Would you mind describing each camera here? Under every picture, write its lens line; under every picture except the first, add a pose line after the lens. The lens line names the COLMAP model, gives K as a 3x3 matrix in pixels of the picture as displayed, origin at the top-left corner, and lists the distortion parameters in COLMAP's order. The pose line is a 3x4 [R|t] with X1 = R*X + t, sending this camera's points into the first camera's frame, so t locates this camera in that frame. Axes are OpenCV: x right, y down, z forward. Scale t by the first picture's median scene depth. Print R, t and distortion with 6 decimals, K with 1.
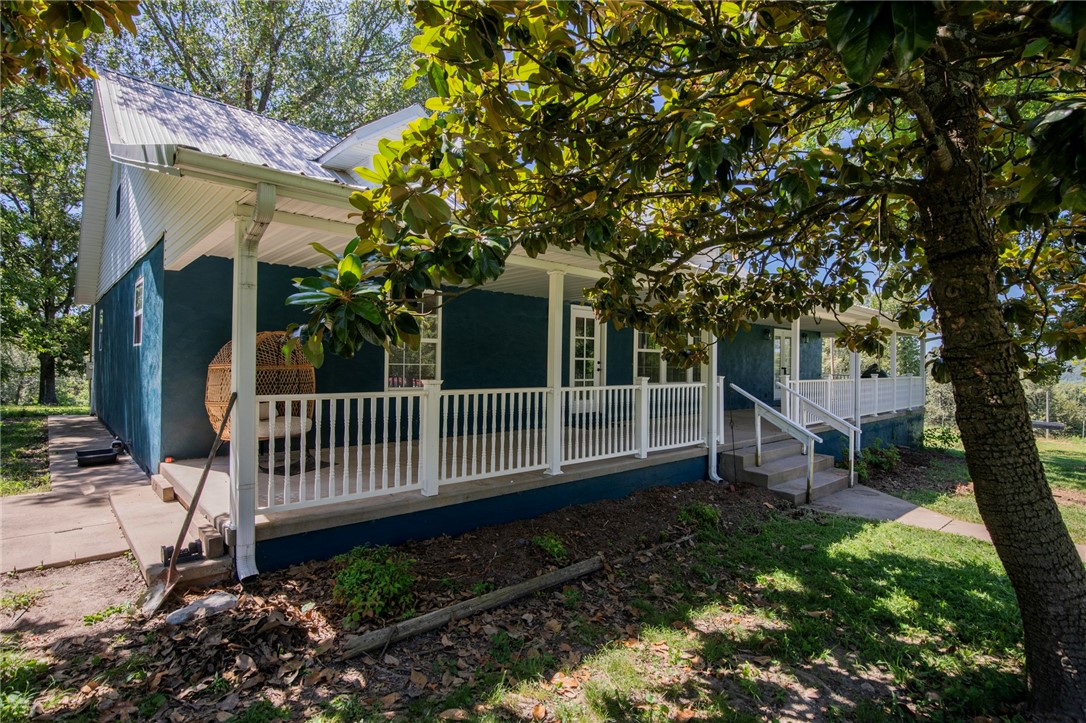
lens RADIAL K [[550.9, 0, 544.2], [0, 550.9, 360.8], [0, 0, 1]] dist [-0.004997, -0.000220]
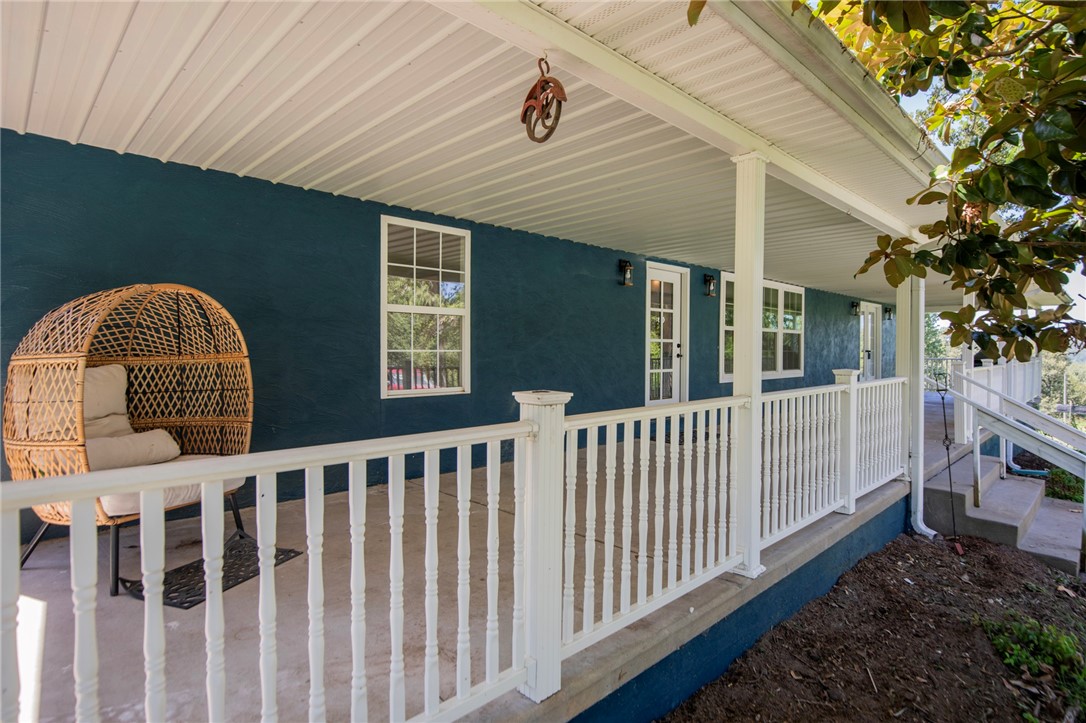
lens RADIAL K [[570.2, 0, 542.7], [0, 570.2, 360.0], [0, 0, 1]] dist [0.000342, 0.000006]
pose [[0.999323, -0.010665, 0.035200, -0.135679], [0.009782, 0.999635, 0.025166, 0.001694], [-0.035456, -0.024805, 0.999063, 0.378209]]
